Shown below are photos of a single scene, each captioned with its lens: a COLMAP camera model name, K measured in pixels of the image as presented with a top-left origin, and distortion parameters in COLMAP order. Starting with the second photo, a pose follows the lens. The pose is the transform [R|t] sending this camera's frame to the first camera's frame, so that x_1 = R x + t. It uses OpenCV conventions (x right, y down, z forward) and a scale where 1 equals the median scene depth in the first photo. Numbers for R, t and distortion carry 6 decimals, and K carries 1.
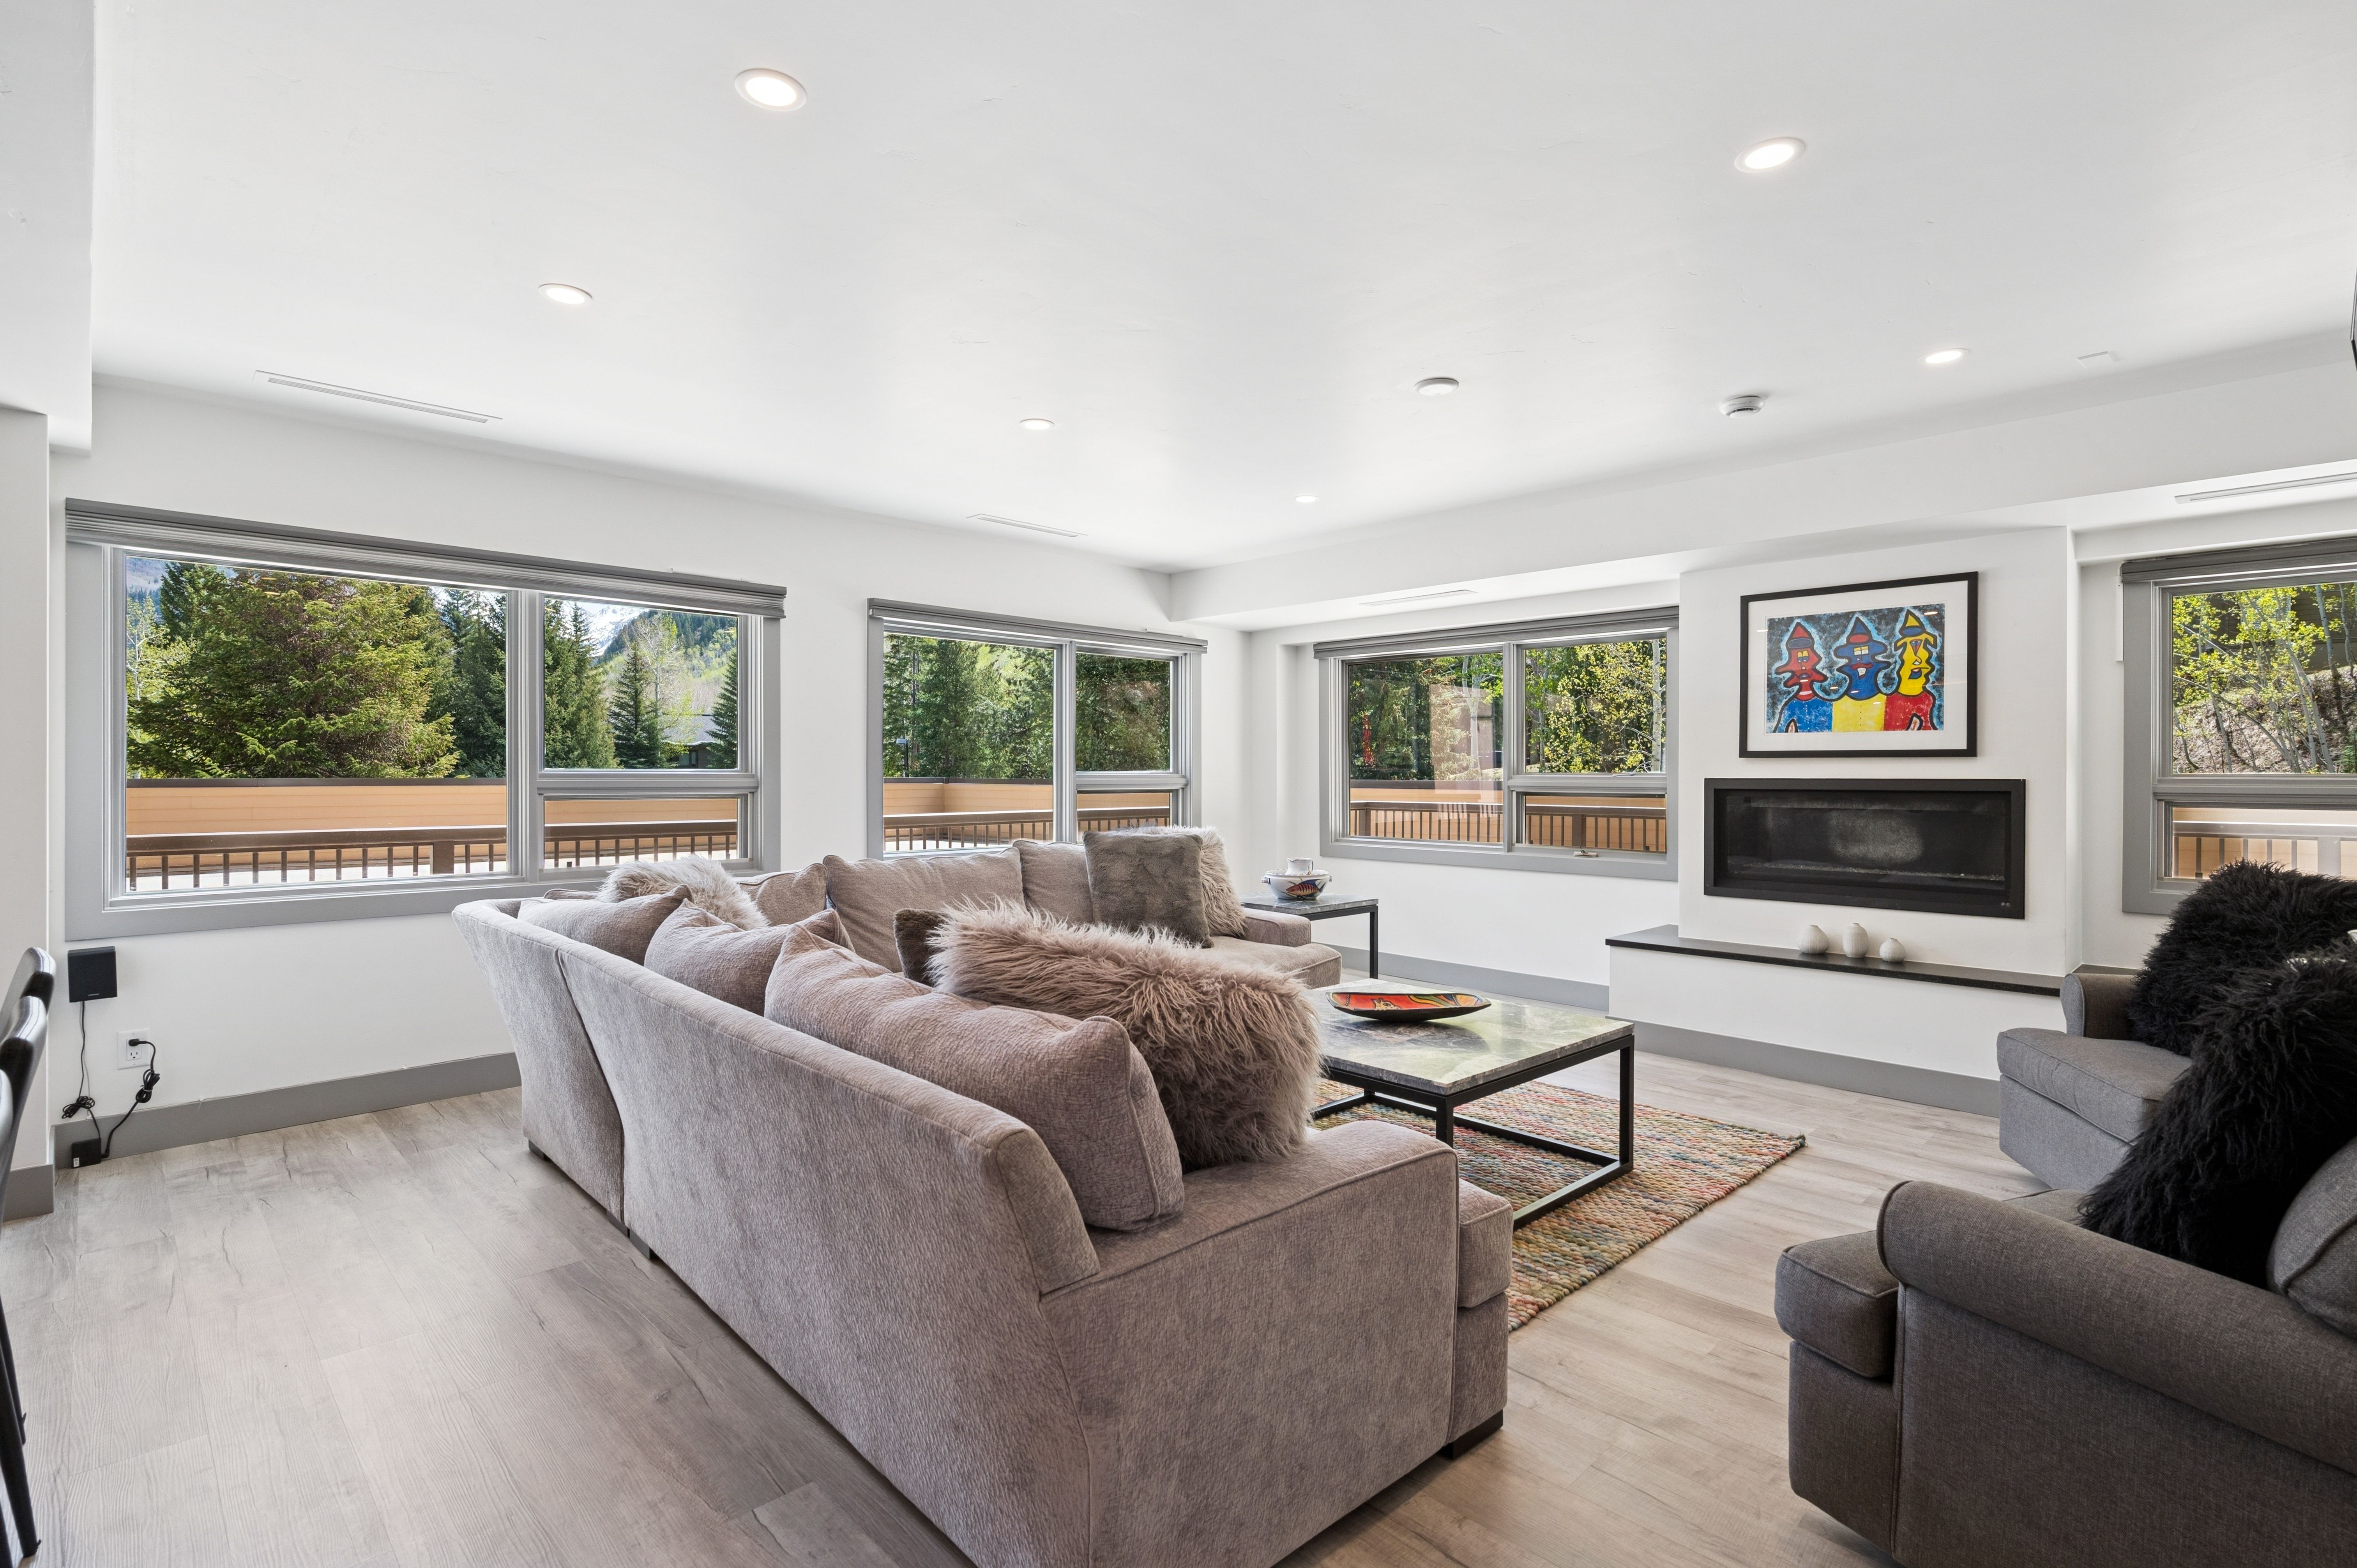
lens RADIAL K [[1099.5, 0, 1177.8], [0, 1099.5, 780.0], [0, 0, 1]] dist [-0.002501, -0.001272]
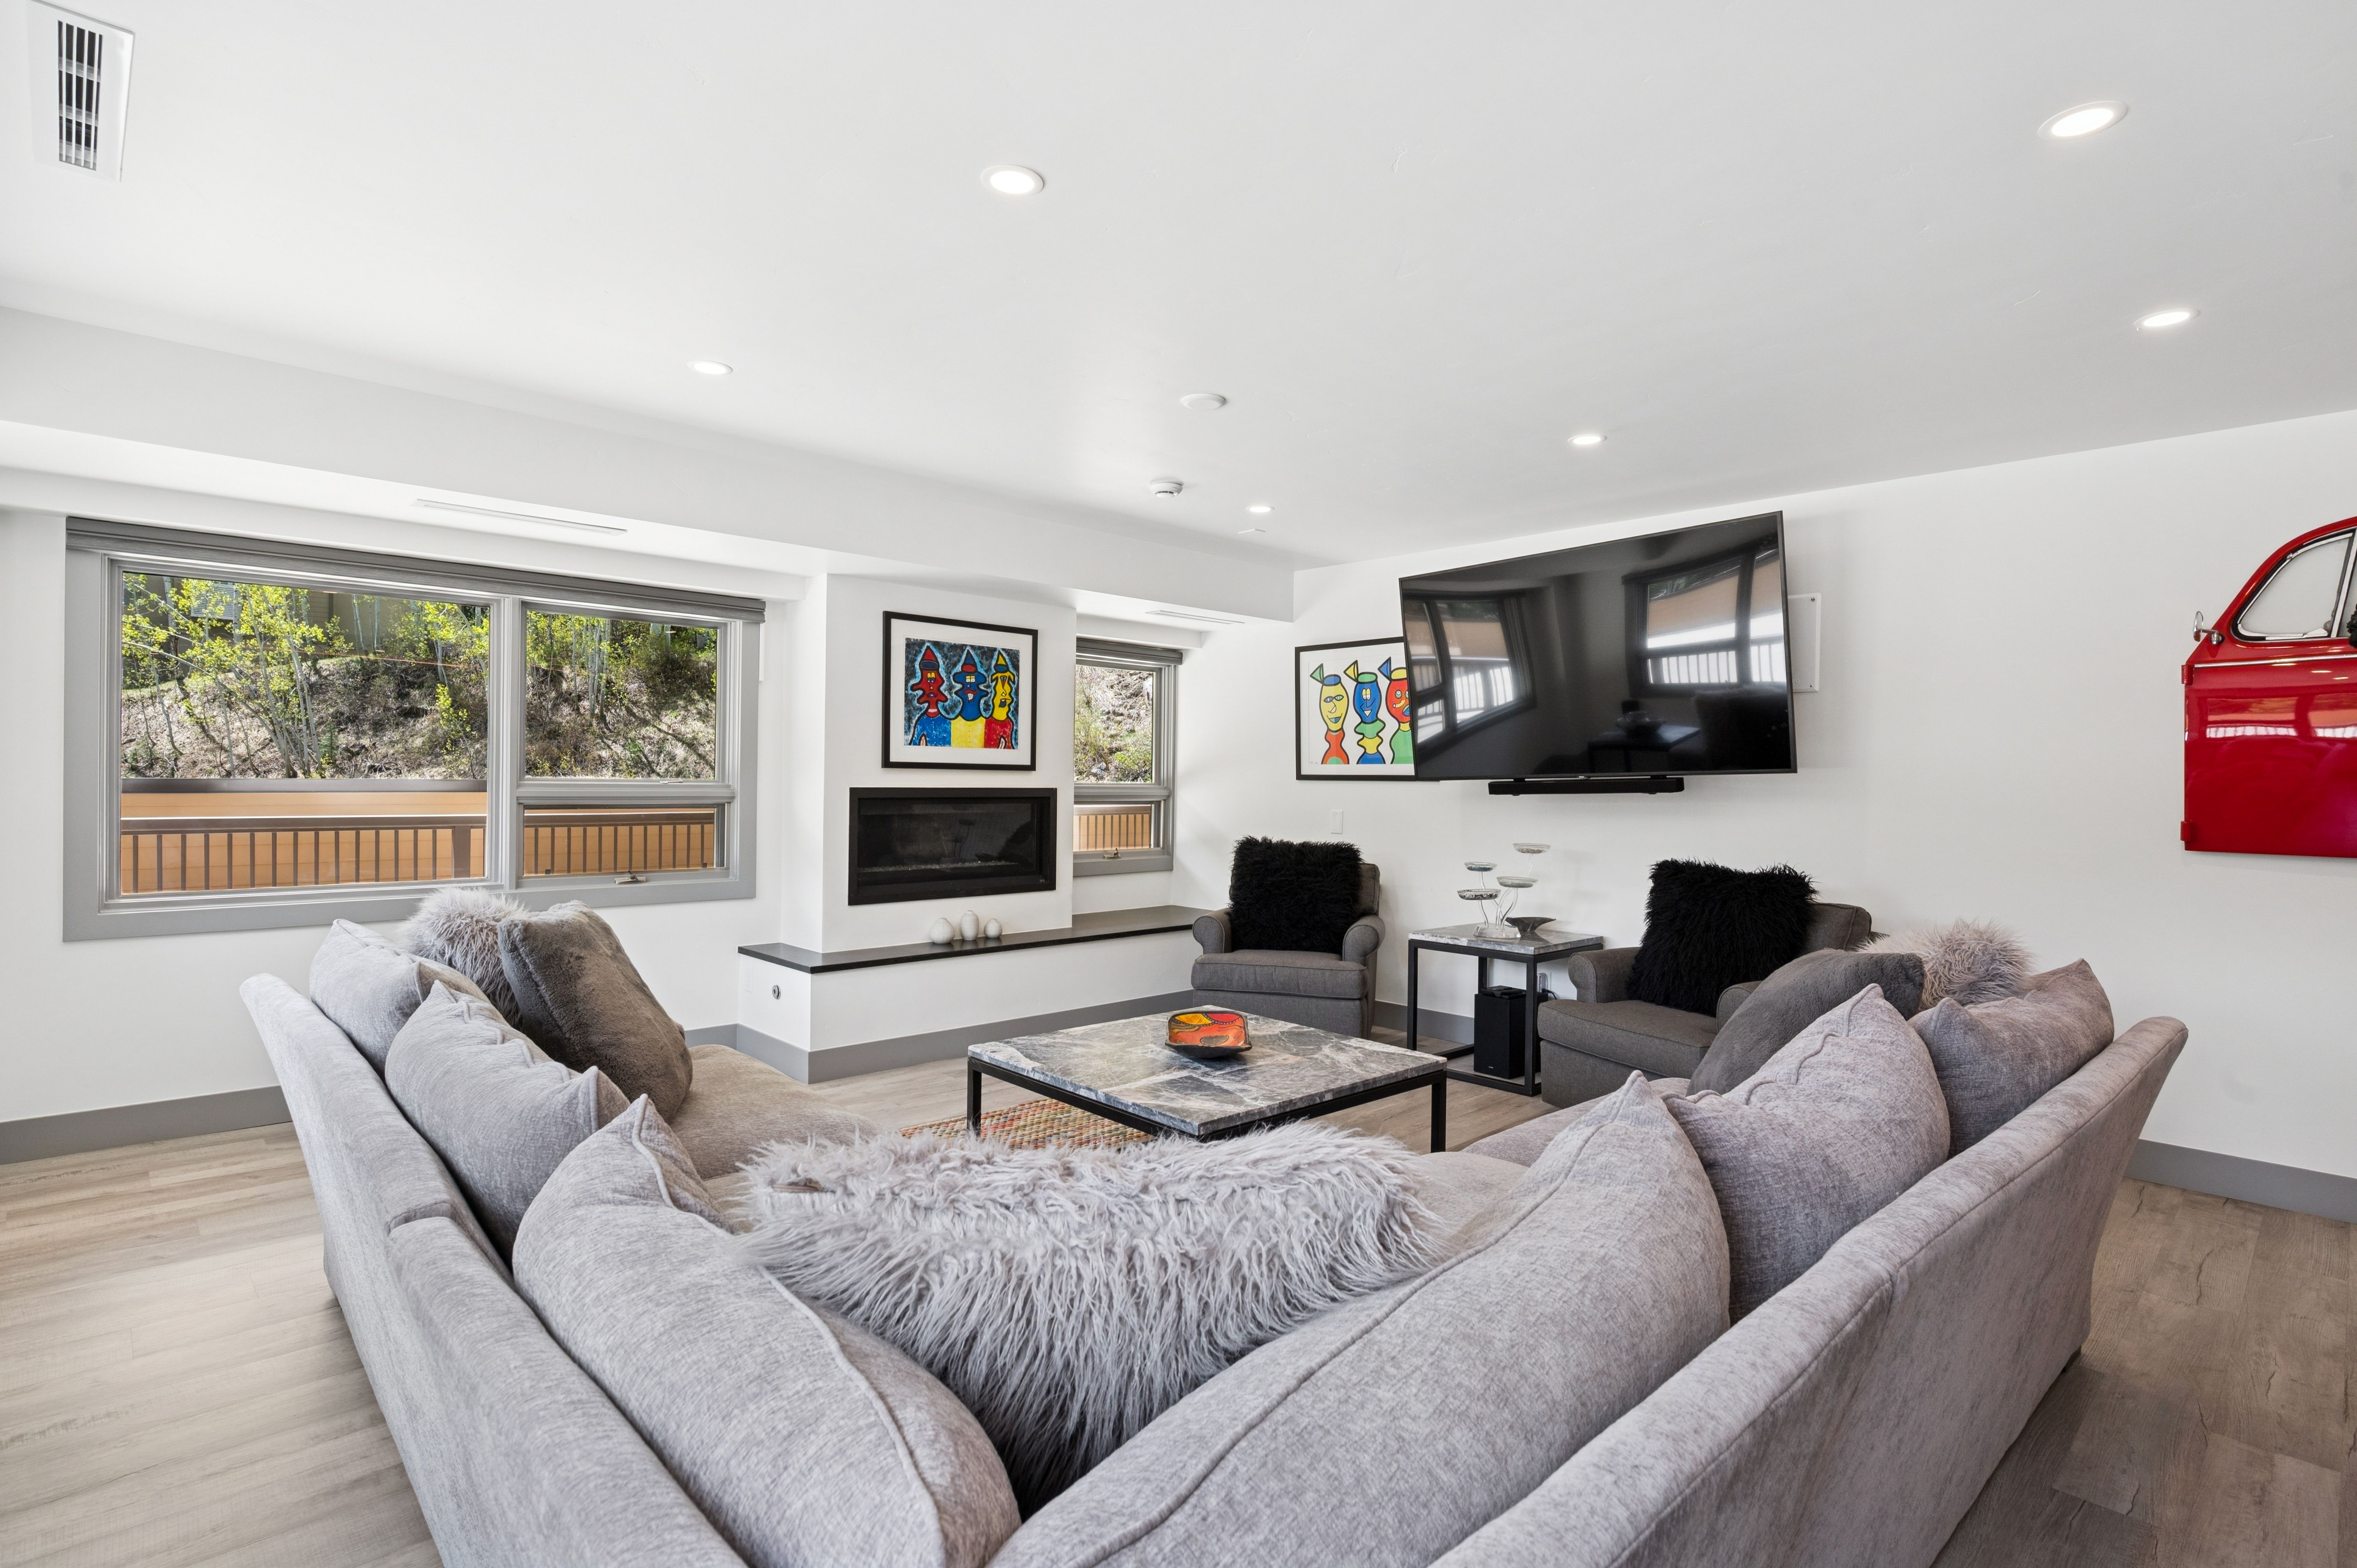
lens RADIAL K [[1148.1, 0, 1184.9], [0, 1148.1, 777.2], [0, 0, 1]] dist [-0.005636, 0.001590]
pose [[0.010143, -0.003347, 0.999943, -0.600073], [-0.008918, 0.999954, 0.003437, -0.019112], [-0.999909, -0.008952, 0.010112, 0.757255]]
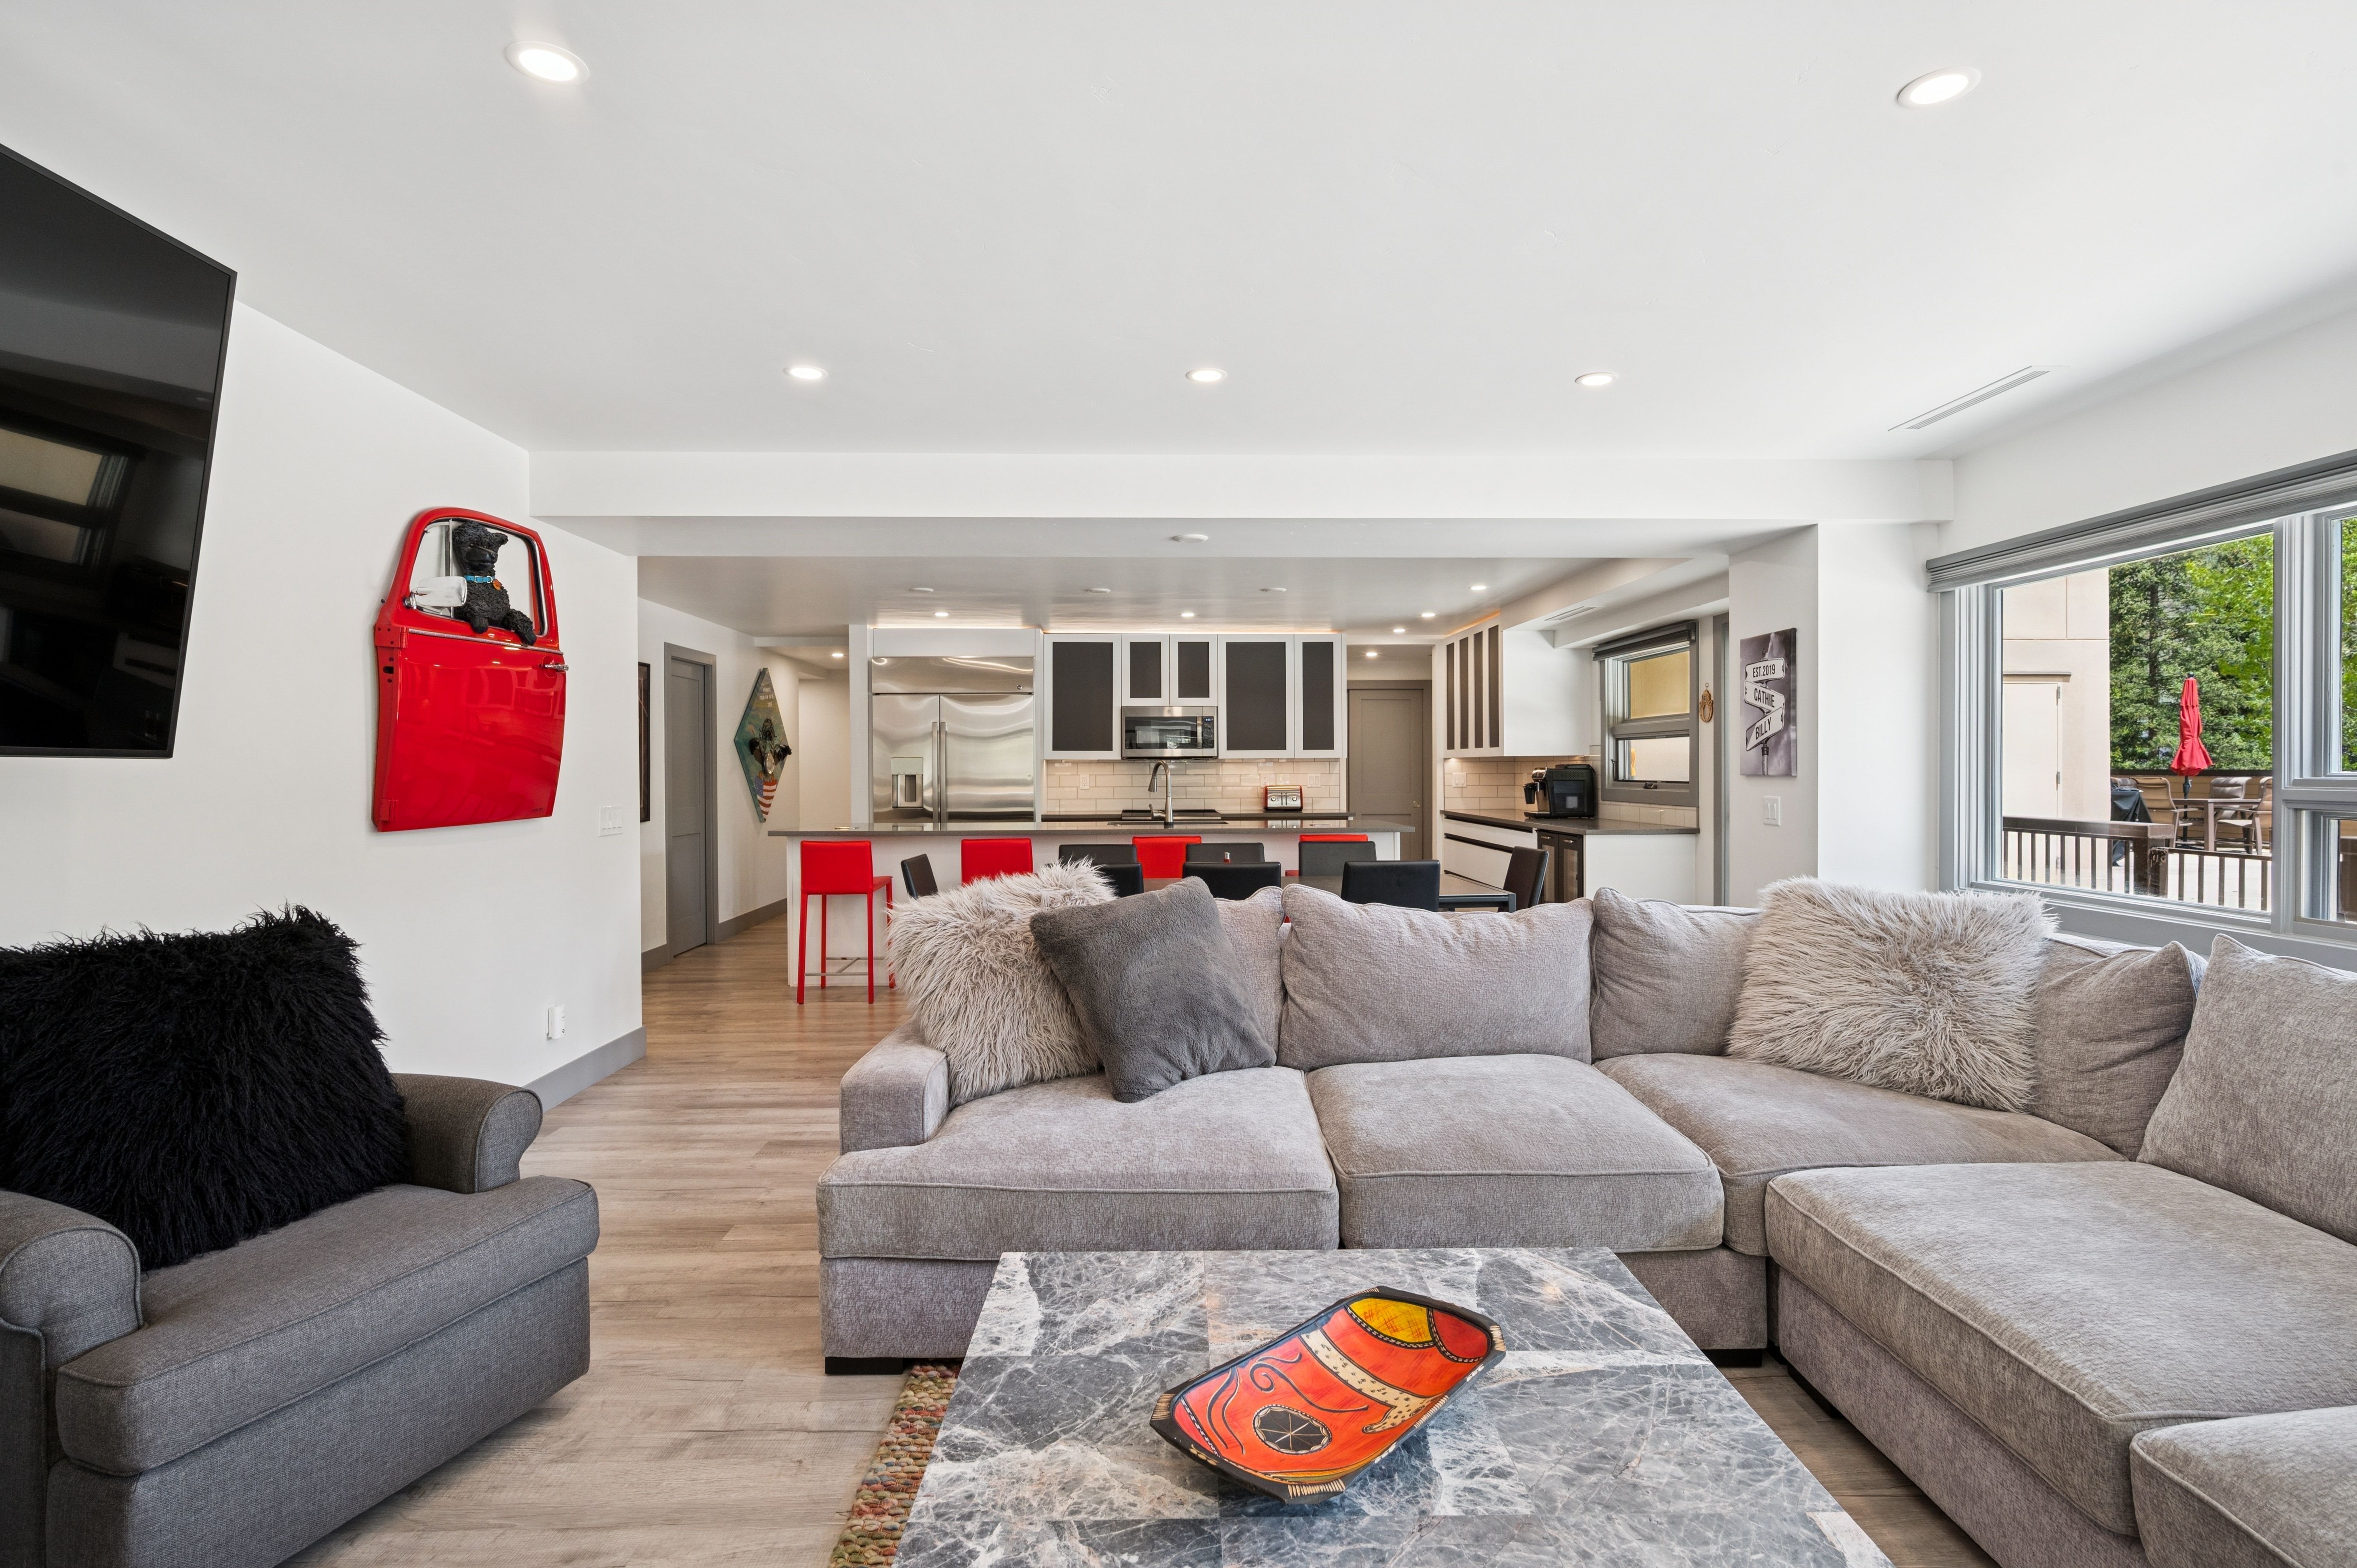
lens RADIAL K [[1148.1, 0, 1185.4], [0, 1148.1, 775.3], [0, 0, 1]] dist [-0.005636, 0.001590]
pose [[-0.674332, 0.007319, -0.738392, 0.409505], [-0.001006, 0.999941, 0.010830, -0.015254], [0.738428, 0.008046, -0.674285, 0.923619]]
